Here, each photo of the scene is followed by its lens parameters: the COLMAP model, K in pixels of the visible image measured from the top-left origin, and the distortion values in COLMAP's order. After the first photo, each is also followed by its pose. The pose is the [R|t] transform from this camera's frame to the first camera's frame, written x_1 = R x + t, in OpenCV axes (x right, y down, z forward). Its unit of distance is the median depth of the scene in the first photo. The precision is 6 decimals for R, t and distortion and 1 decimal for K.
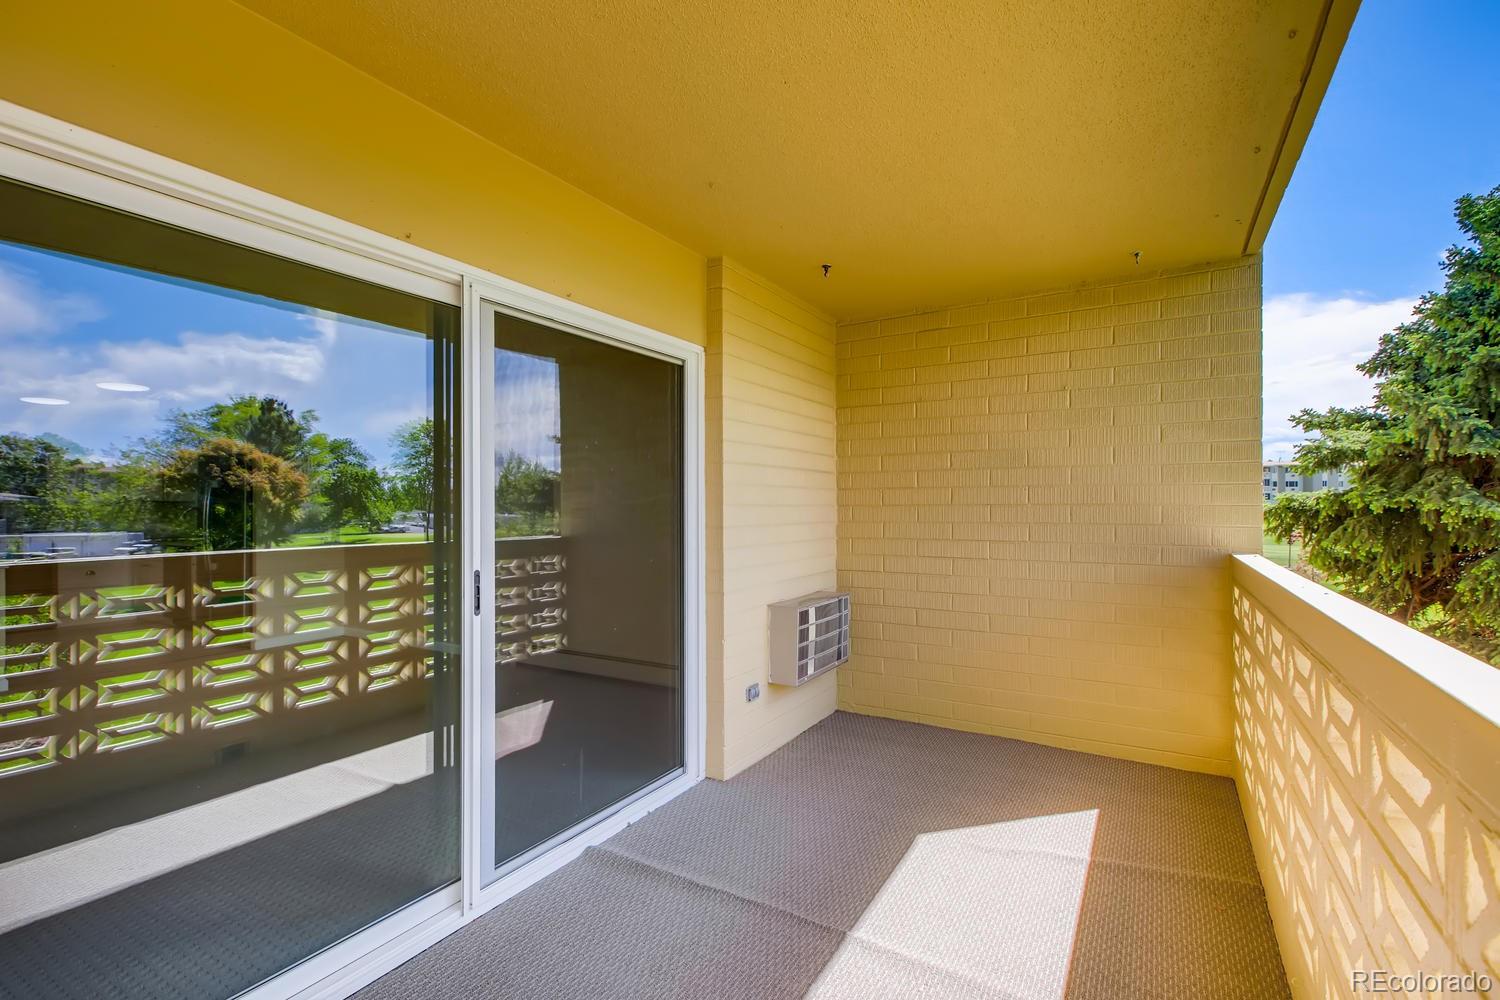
lens RADIAL K [[692.7, 0, 755.0], [0, 692.7, 501.2], [0, 0, 1]] dist [0.004402, -0.001112]
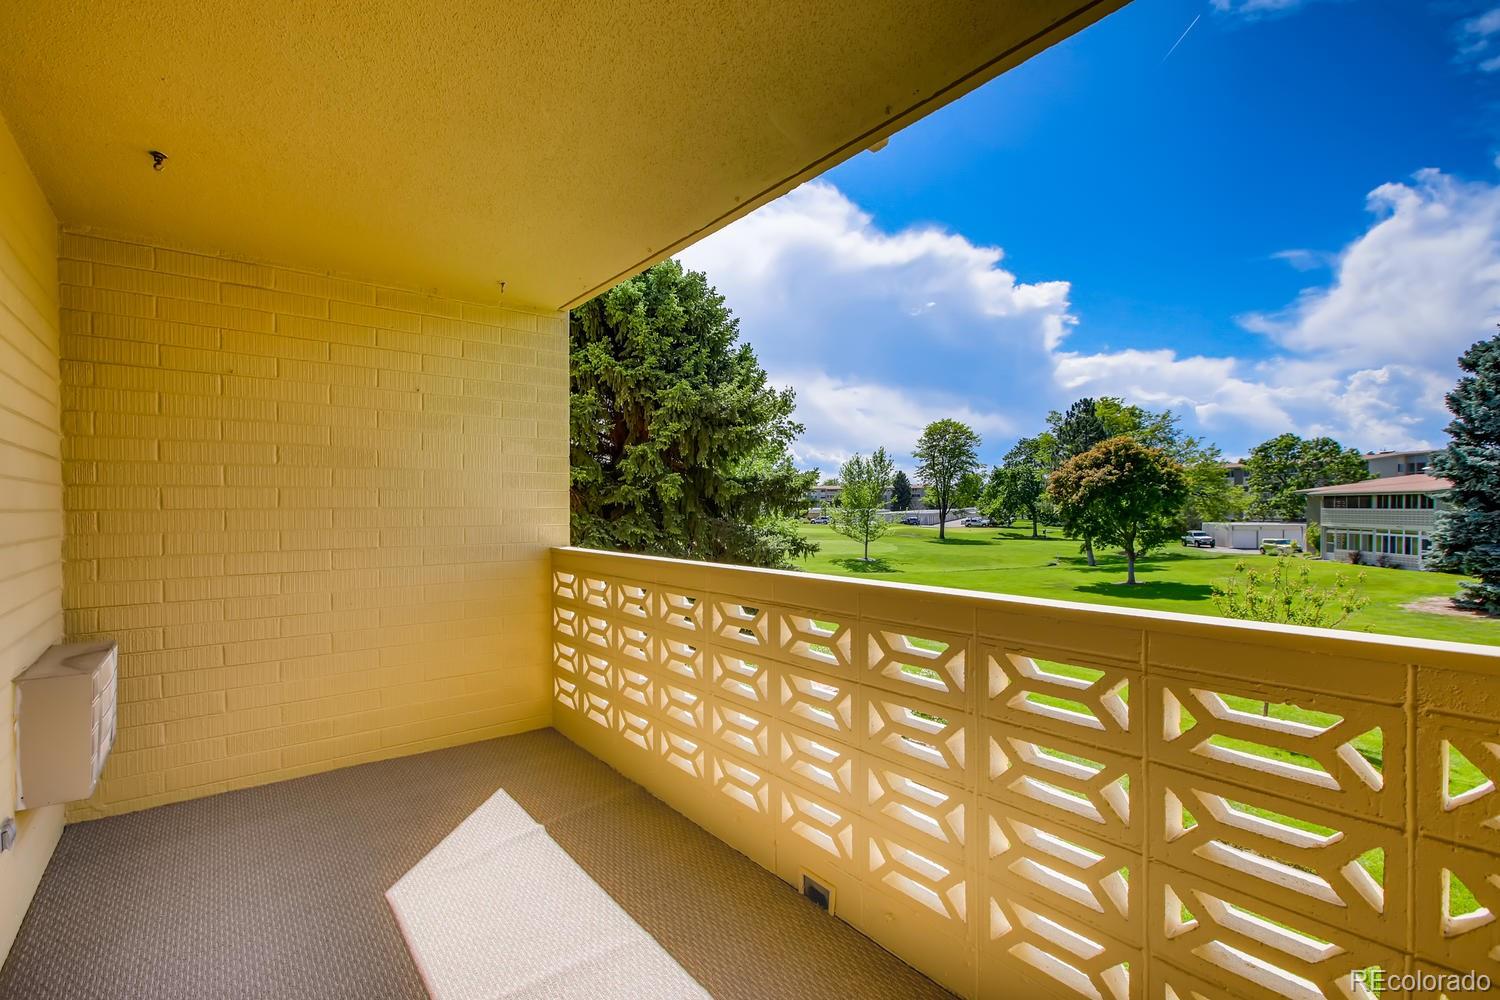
lens RADIAL K [[692.7, 0, 727.2], [0, 692.7, 511.4], [0, 0, 1]] dist [0.004402, -0.001112]
pose [[0.351705, -0.007984, 0.936077, -0.325154], [-0.006090, 0.999923, 0.010817, -0.004007], [-0.936091, -0.009505, 0.351629, 0.236786]]
